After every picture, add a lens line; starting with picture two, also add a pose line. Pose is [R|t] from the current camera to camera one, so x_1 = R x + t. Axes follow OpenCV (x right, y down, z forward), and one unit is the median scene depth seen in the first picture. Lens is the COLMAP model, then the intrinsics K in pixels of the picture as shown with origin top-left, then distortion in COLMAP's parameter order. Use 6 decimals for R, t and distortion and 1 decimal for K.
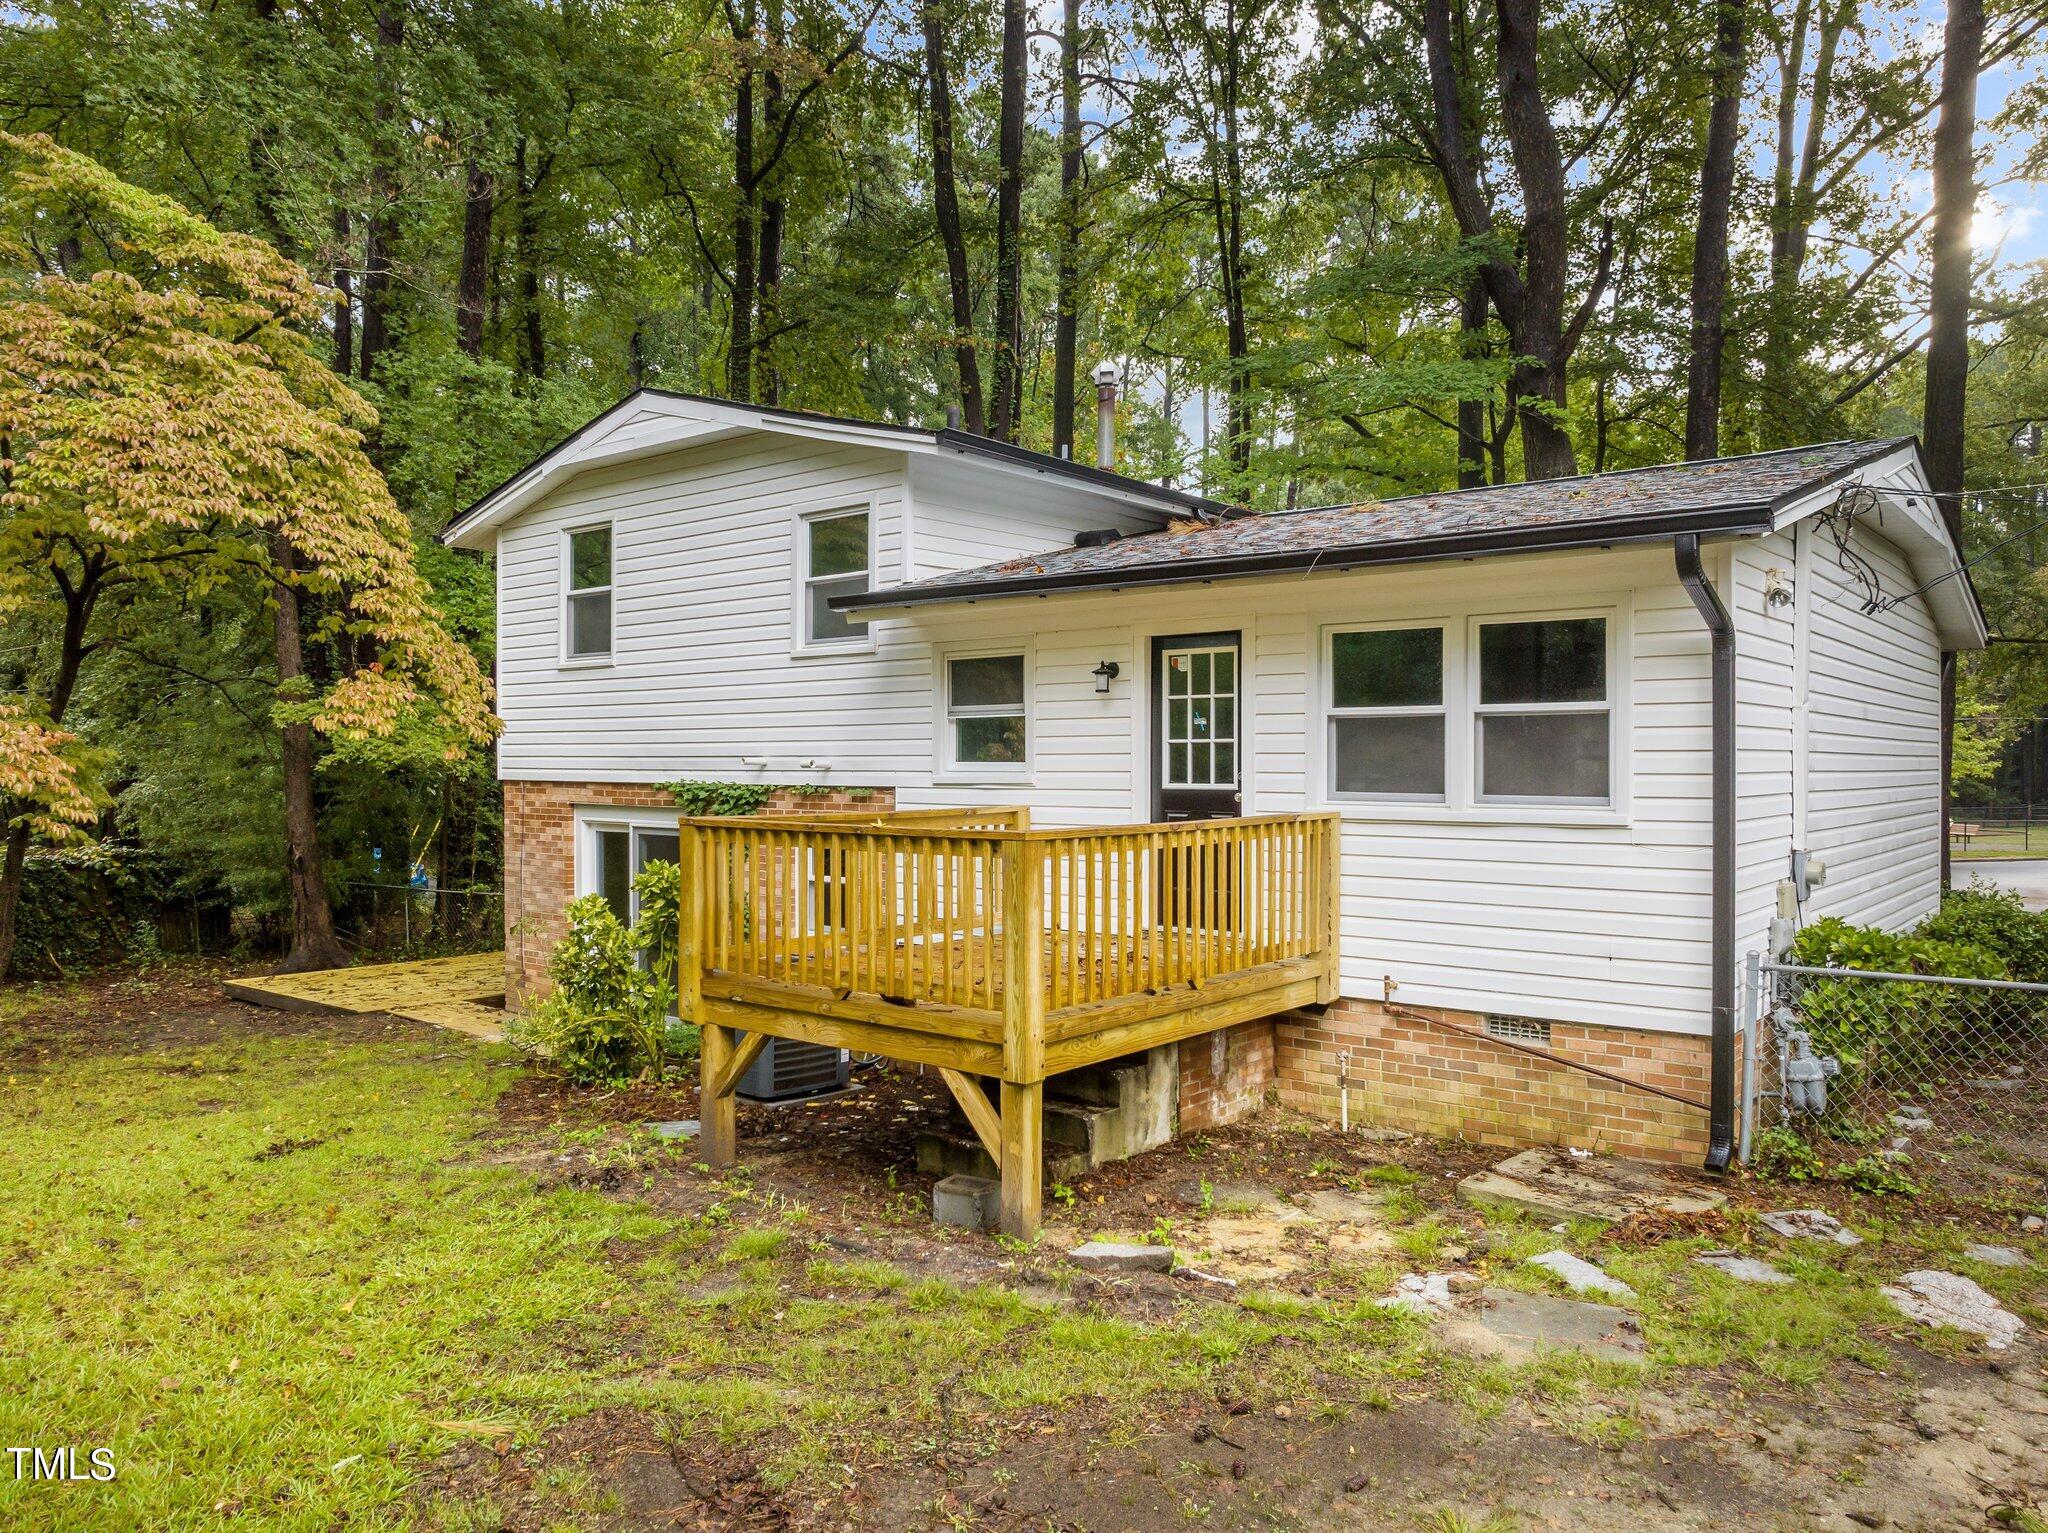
lens RADIAL K [[1428.1, 0, 1074.9], [0, 1428.1, 778.0], [0, 0, 1]] dist [-0.037374, 0.006739]
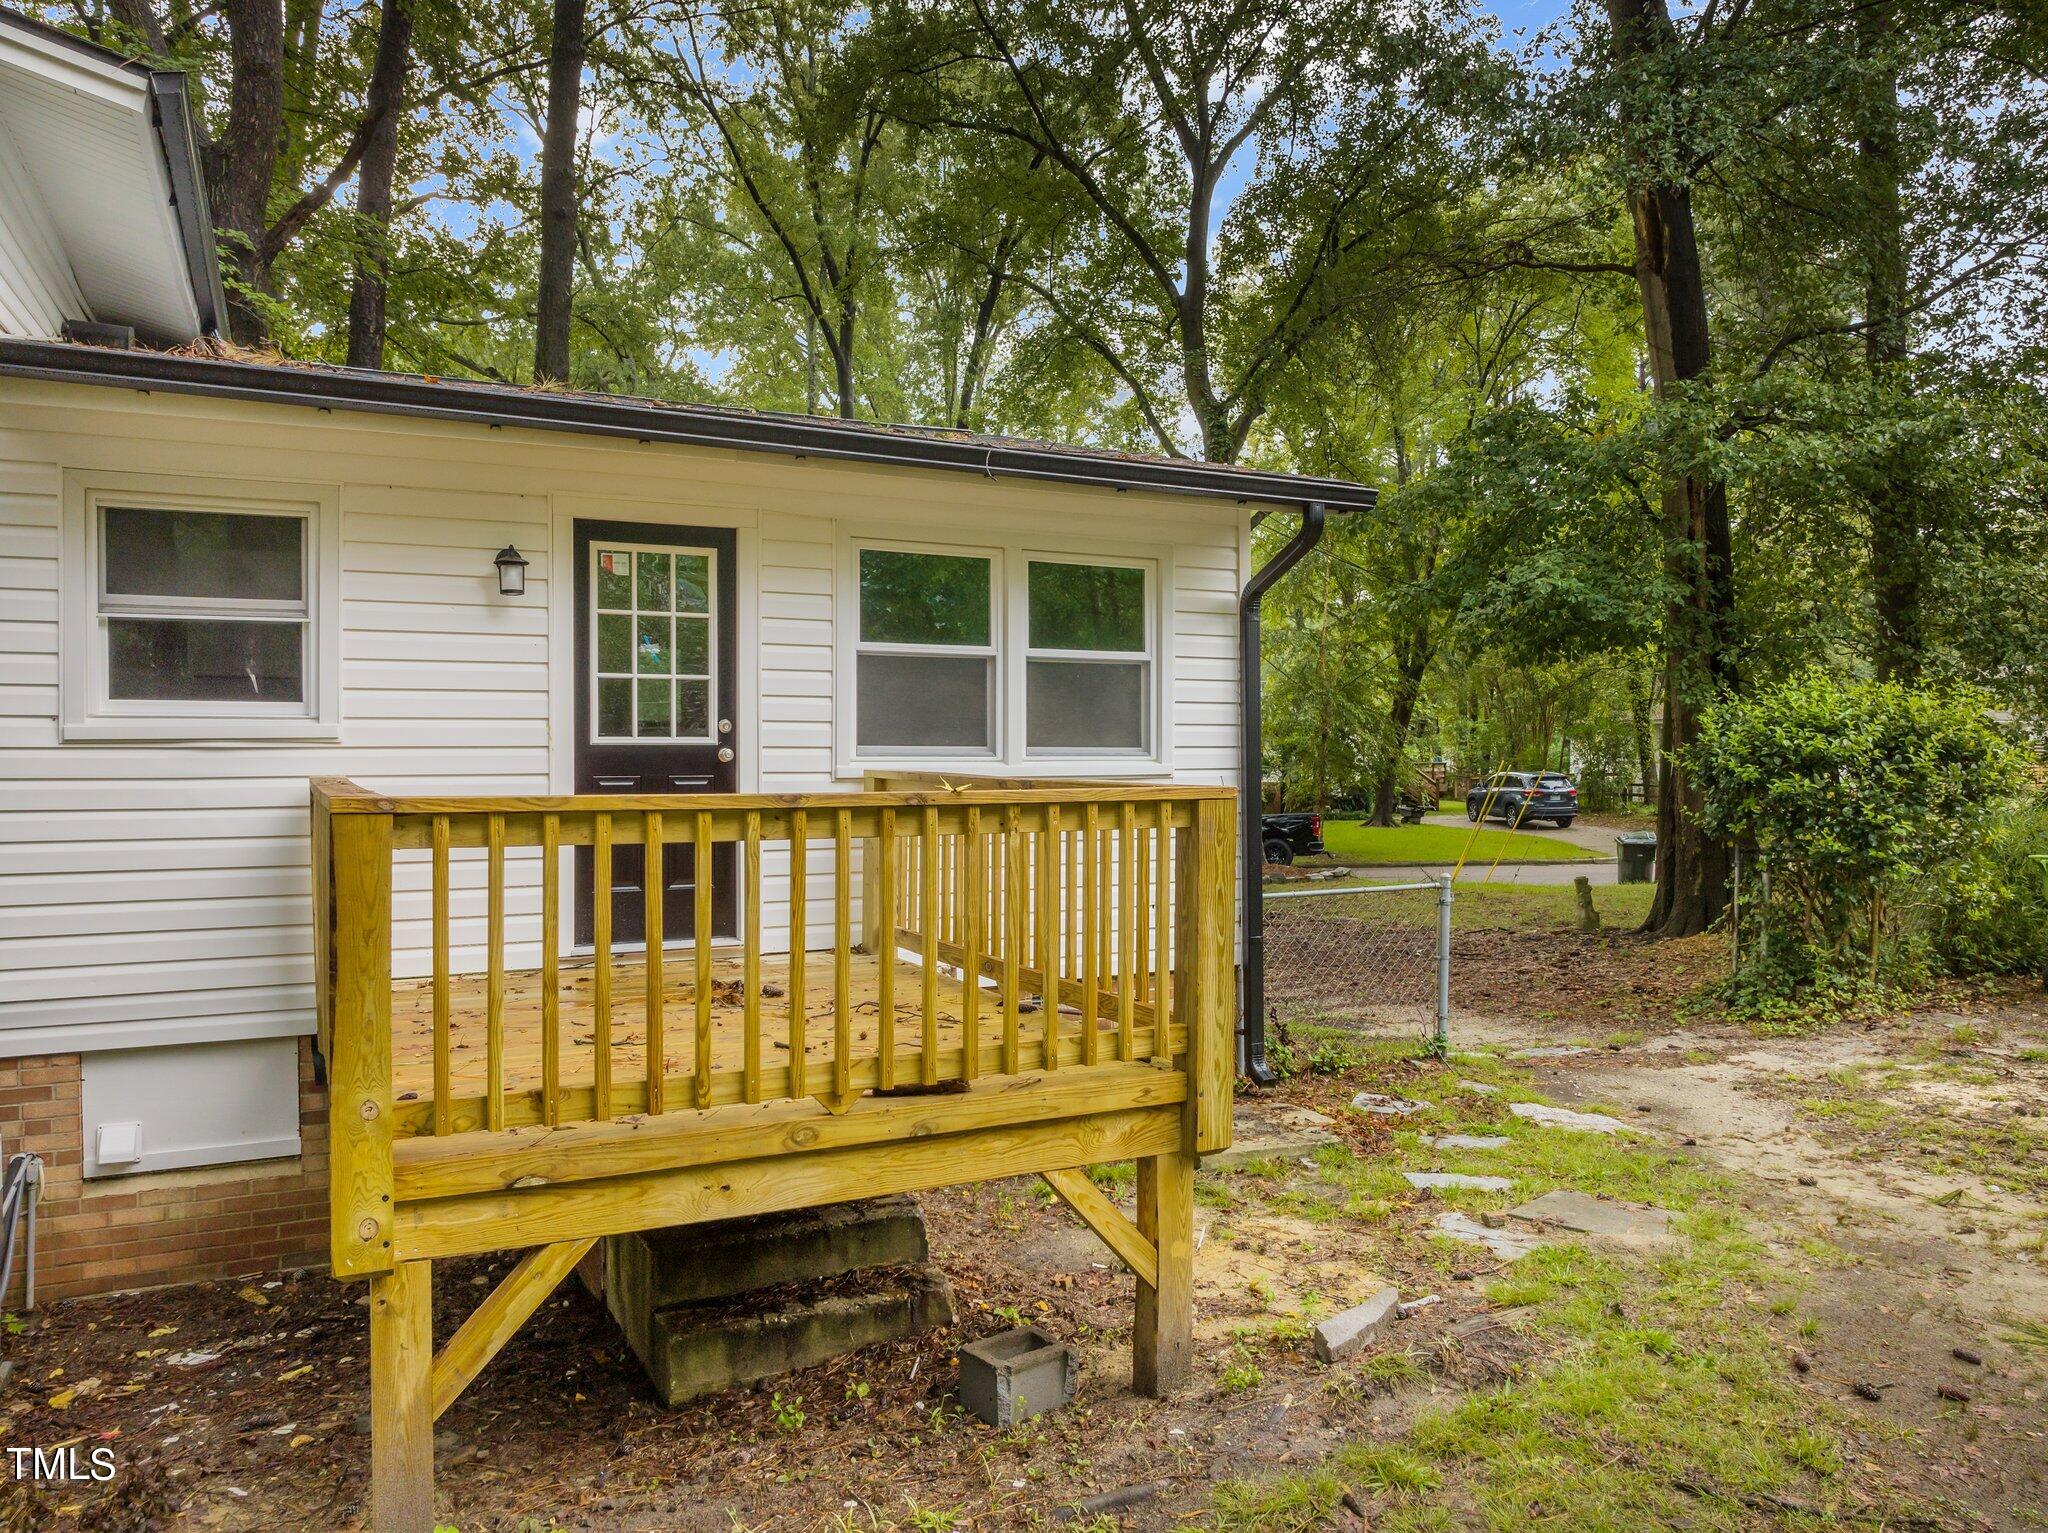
lens RADIAL K [[1428.1, 0, 1029.0], [0, 1428.1, 765.4], [0, 0, 1]] dist [-0.037374, 0.006739]
pose [[0.414905, -0.011209, 0.909796, -0.472916], [0.009286, 0.999924, 0.008085, 0.014020], [-0.909817, 0.005094, 0.414977, 0.531739]]
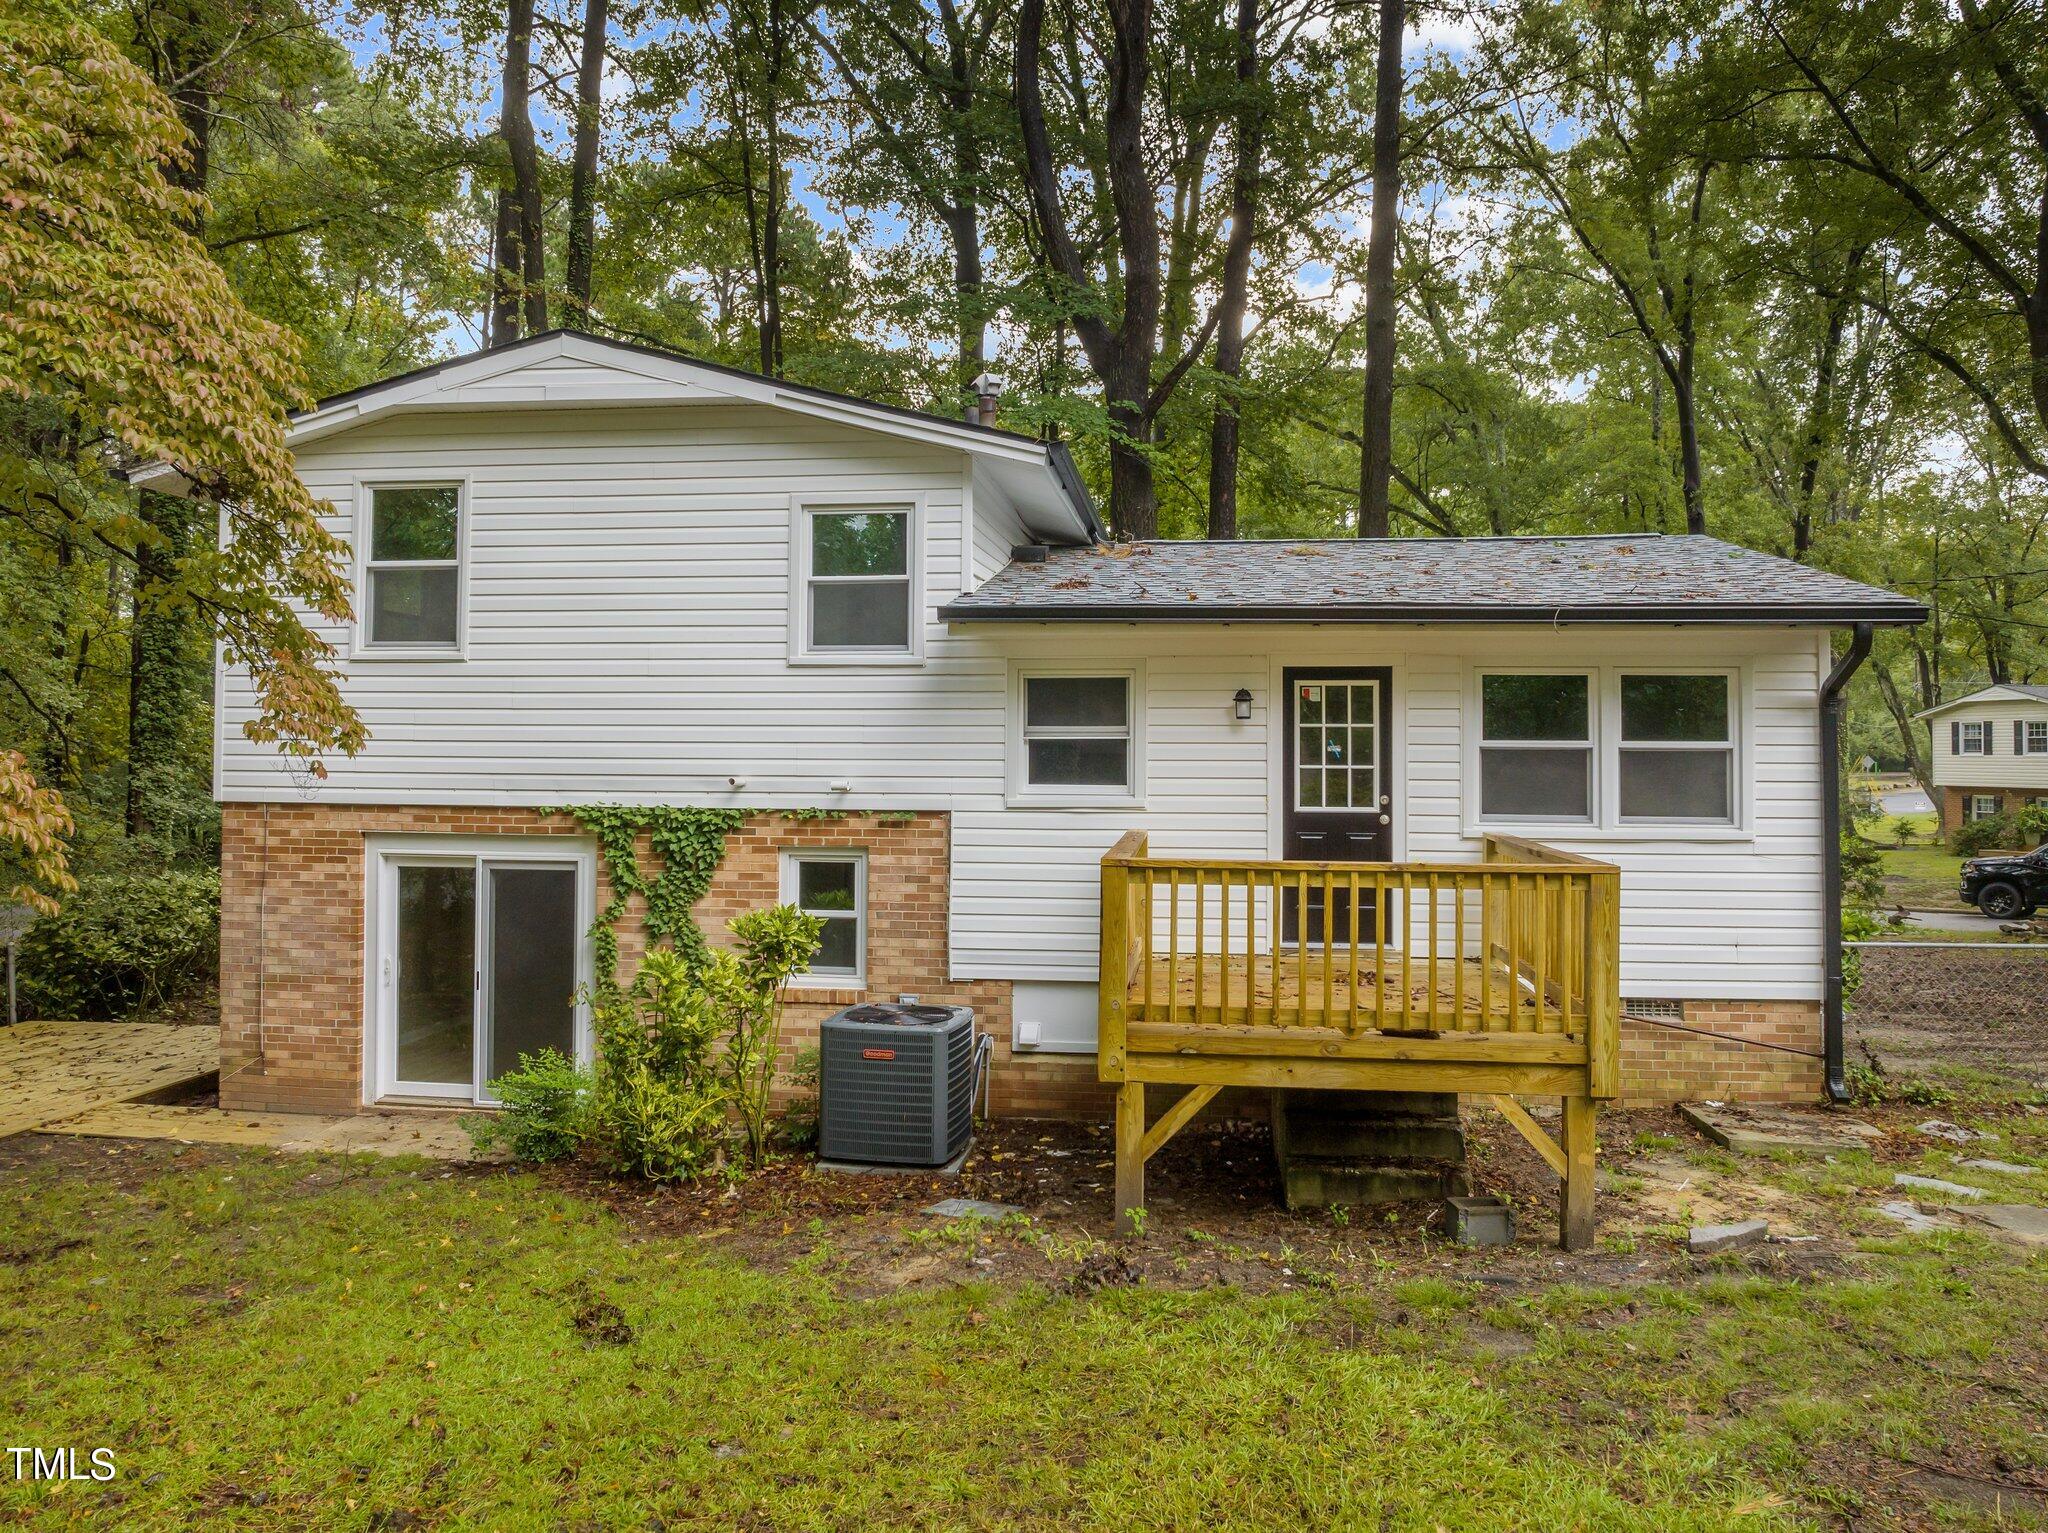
lens RADIAL K [[1428.1, 0, 1053.6], [0, 1428.1, 734.4], [0, 0, 1]] dist [-0.037374, 0.006739]
pose [[0.848847, 0.013274, 0.528472, -0.650141], [0.000286, 0.999673, -0.025569, -0.022949], [-0.528638, 0.021856, 0.848566, 0.201945]]
